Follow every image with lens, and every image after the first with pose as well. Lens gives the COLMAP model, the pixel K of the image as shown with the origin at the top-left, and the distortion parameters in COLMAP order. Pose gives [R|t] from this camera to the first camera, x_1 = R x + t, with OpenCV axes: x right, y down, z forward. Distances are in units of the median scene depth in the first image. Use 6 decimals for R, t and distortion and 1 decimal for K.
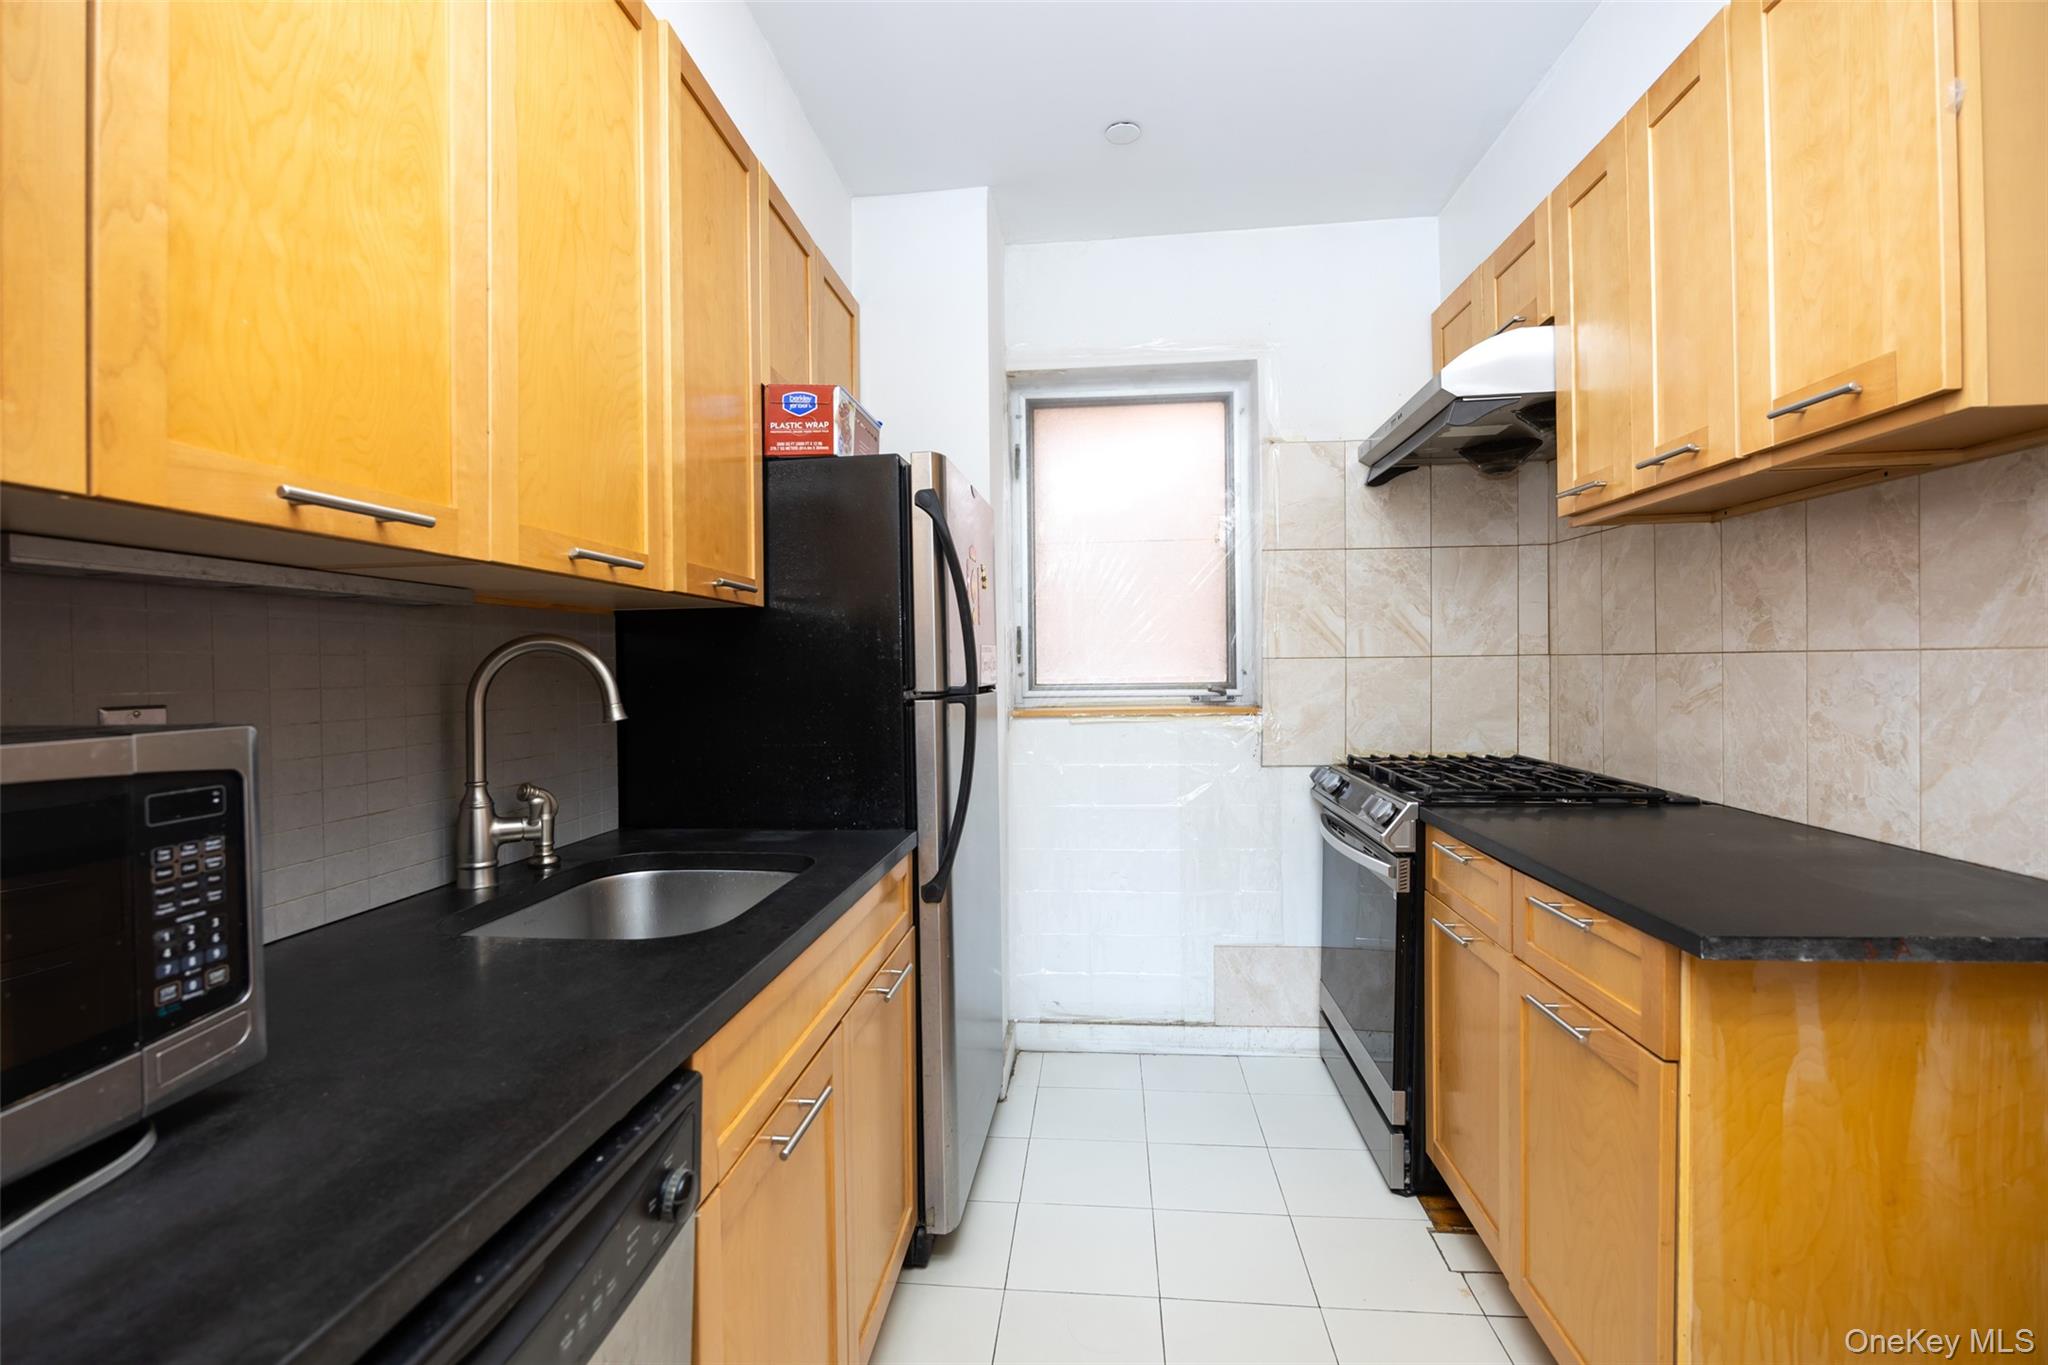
lens RADIAL K [[1098.0, 0, 1096.3], [0, 1098.0, 688.3], [0, 0, 1]] dist [-0.020284, 0.000139]
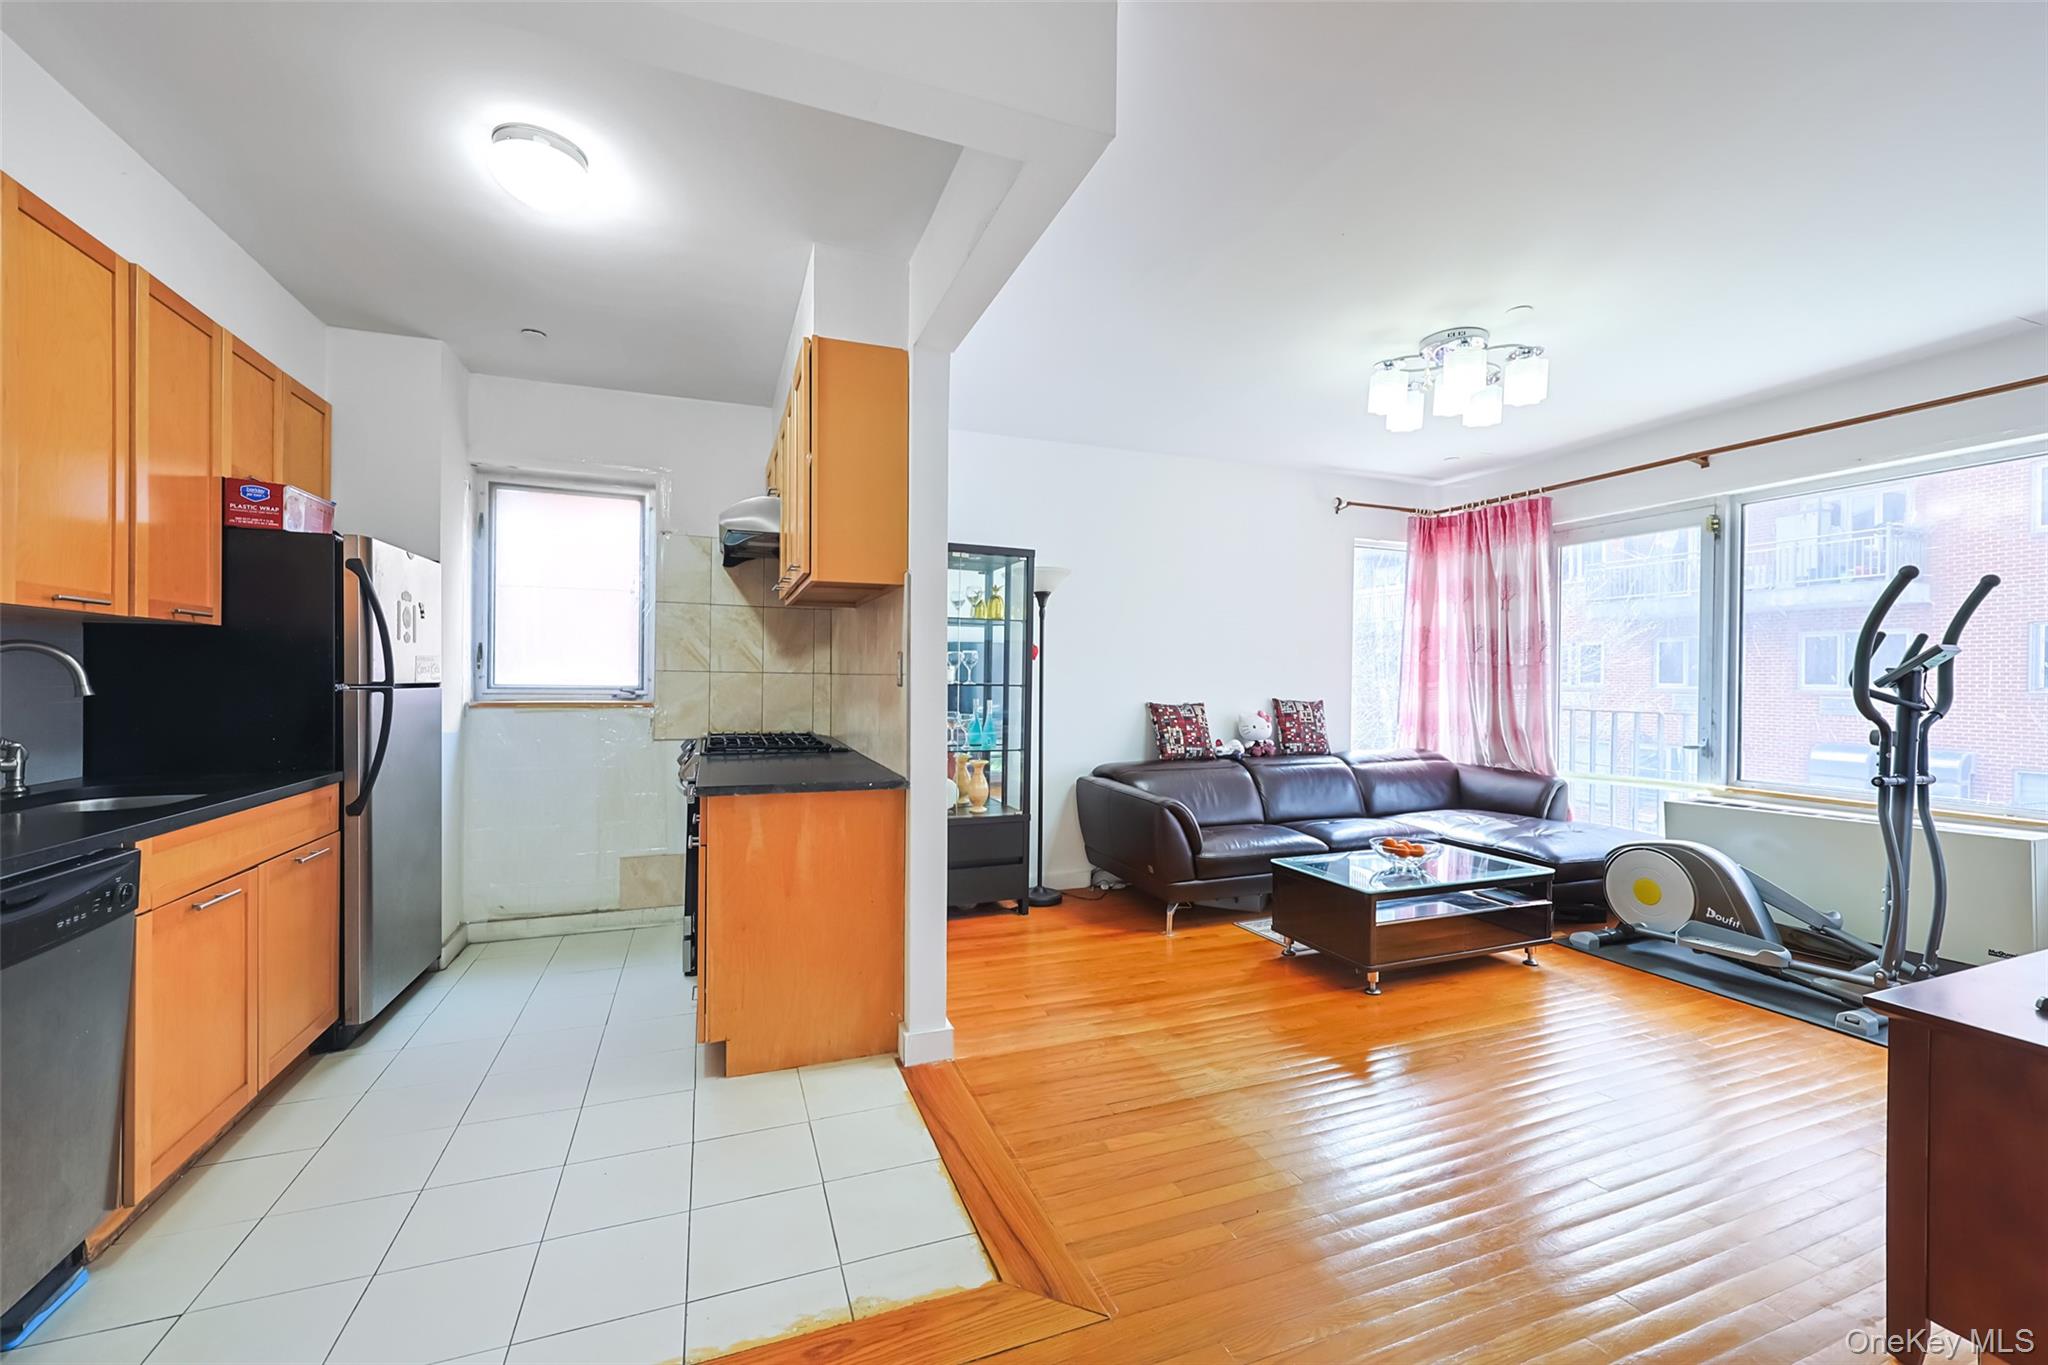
lens RADIAL K [[849.9, 0, 1066.3], [0, 849.9, 694.5], [0, 0, 1]] dist [-0.012529, 0.000874]
pose [[0.896593, 0.018829, 0.442455, 0.195951], [-0.017321, 0.999822, -0.007449, 0.007557], [-0.442516, -0.000985, 0.896760, -0.468619]]
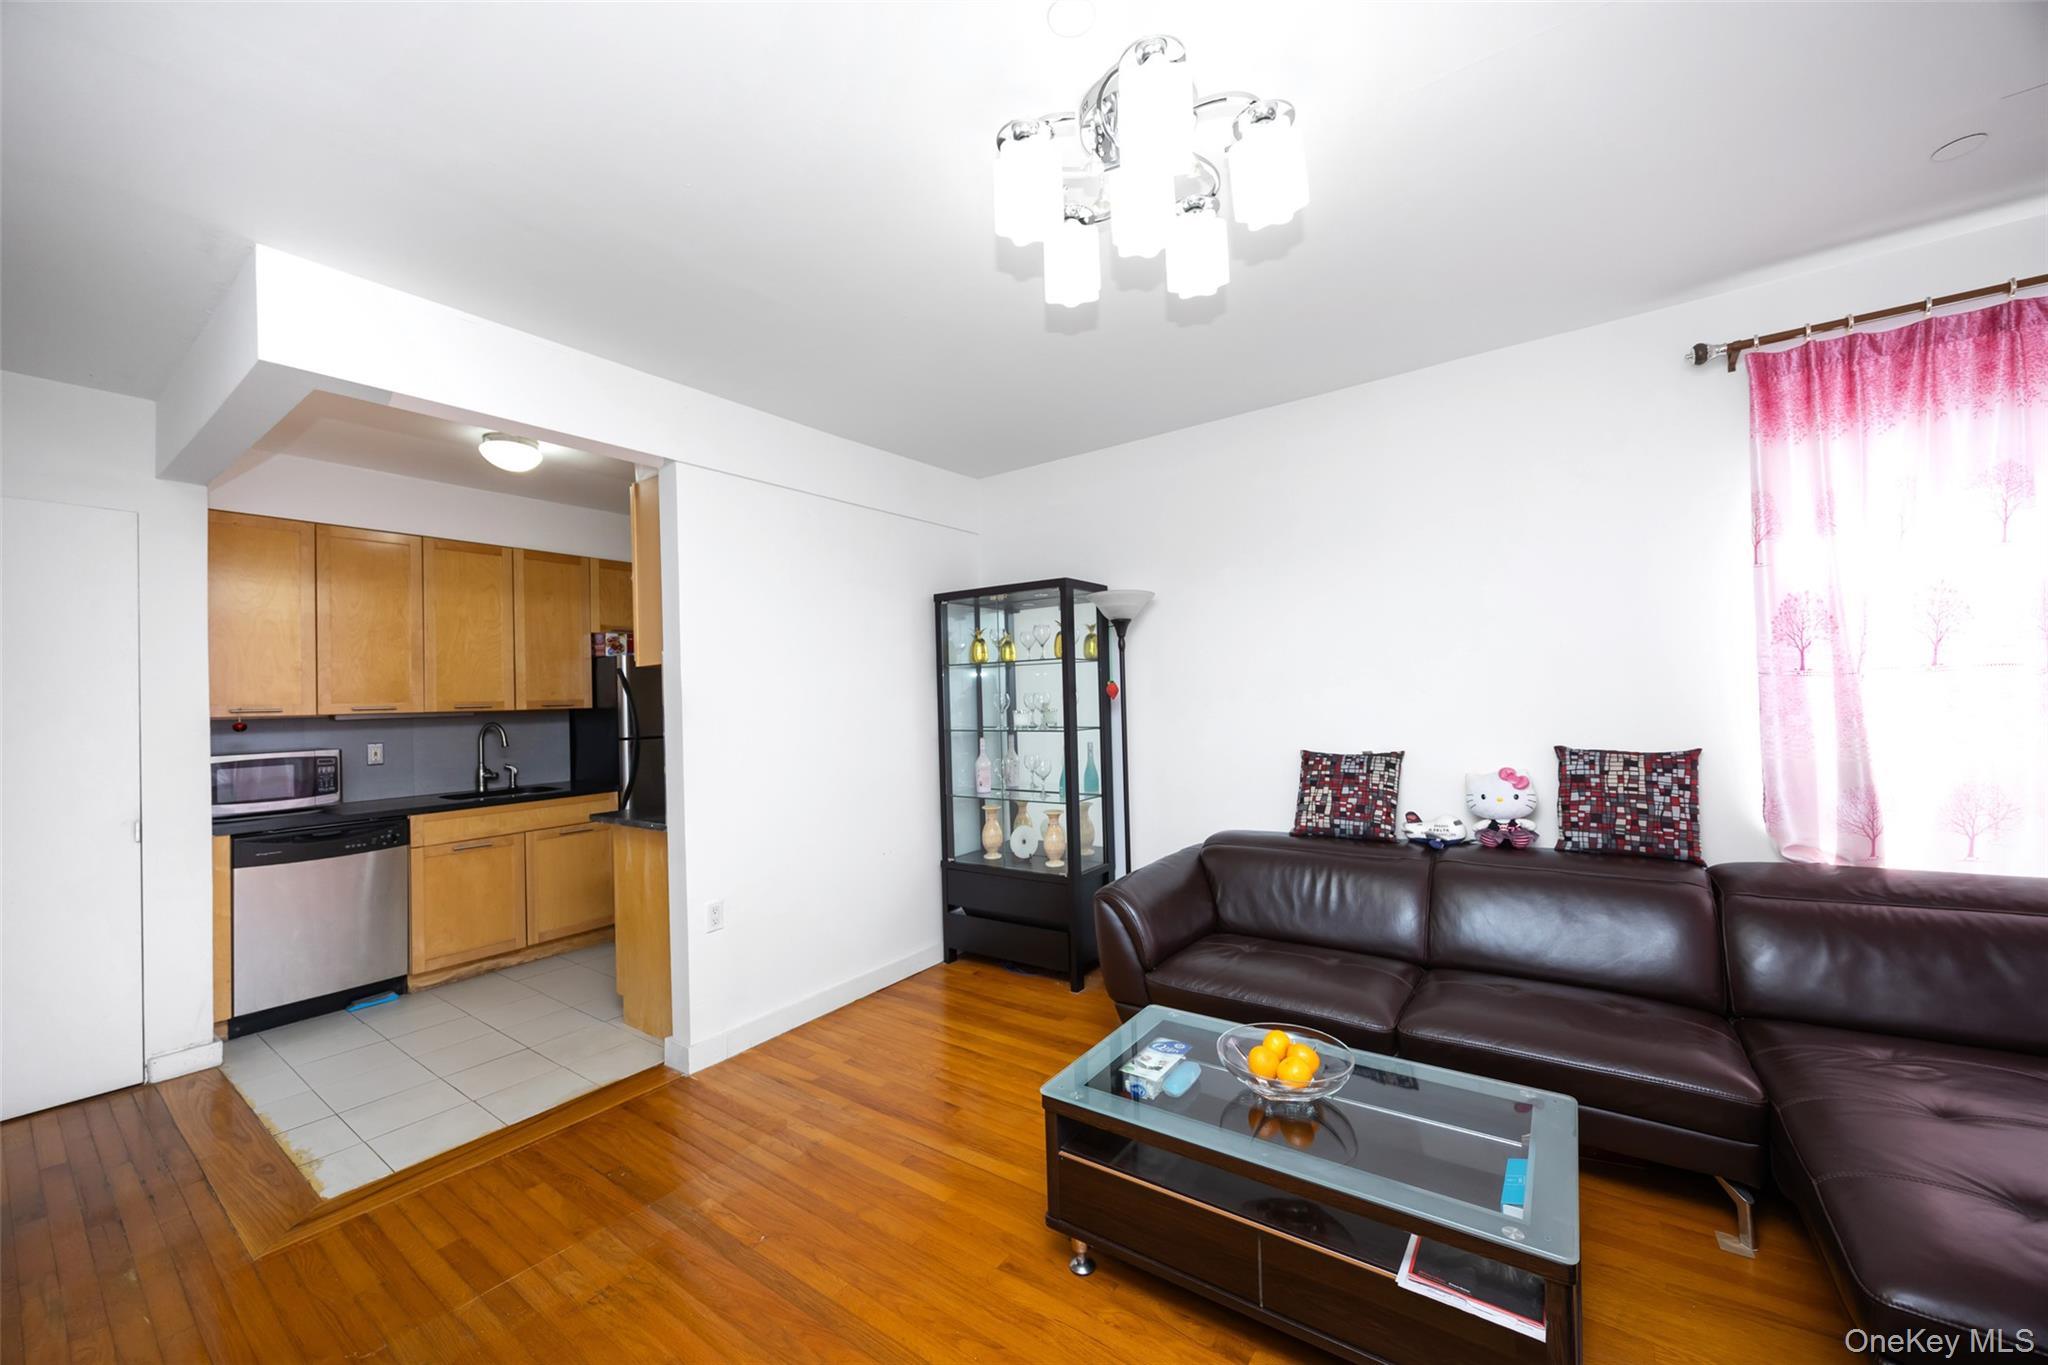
lens RADIAL K [[797.1, 0, 957.0], [0, 797.1, 713.2], [0, 0, 1]] dist [-0.010597, 0.000809]
pose [[0.836756, -0.000723, -0.547575, 1.291164], [0.001454, 0.999999, 0.000901, -0.046179], [0.547573, -0.001550, 0.836756, -0.228135]]
